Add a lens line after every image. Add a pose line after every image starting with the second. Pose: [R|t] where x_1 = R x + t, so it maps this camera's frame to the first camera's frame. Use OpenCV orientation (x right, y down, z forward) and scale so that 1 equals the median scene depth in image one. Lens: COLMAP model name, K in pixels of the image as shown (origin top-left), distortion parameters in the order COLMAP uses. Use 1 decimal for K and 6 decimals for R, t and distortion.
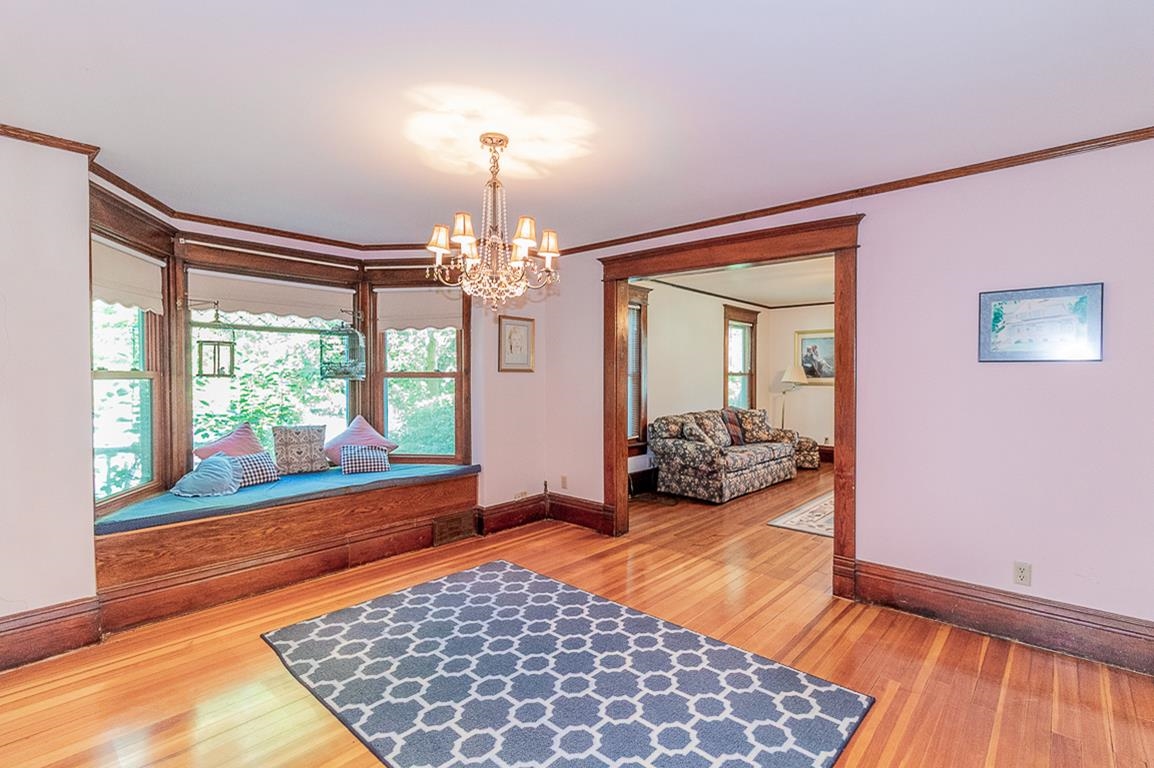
lens RADIAL K [[544.5, 0, 579.0], [0, 544.5, 387.0], [0, 0, 1]] dist [0.001050, 0.003033]
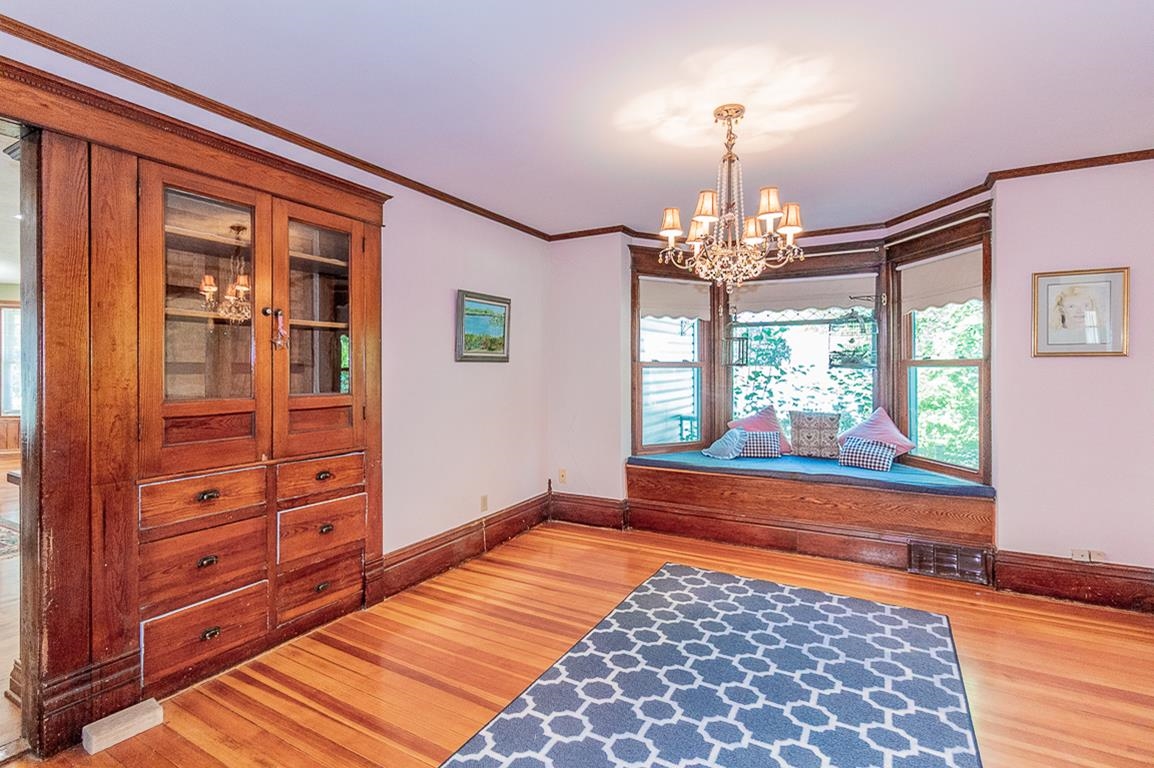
lens RADIAL K [[544.5, 0, 580.4], [0, 544.5, 377.2], [0, 0, 1]] dist [0.001050, 0.003033]
pose [[0.212418, 0.018065, -0.977012, 0.590447], [-0.015404, 0.999767, 0.015136, -0.008125], [0.977057, 0.011835, 0.212647, 0.464303]]
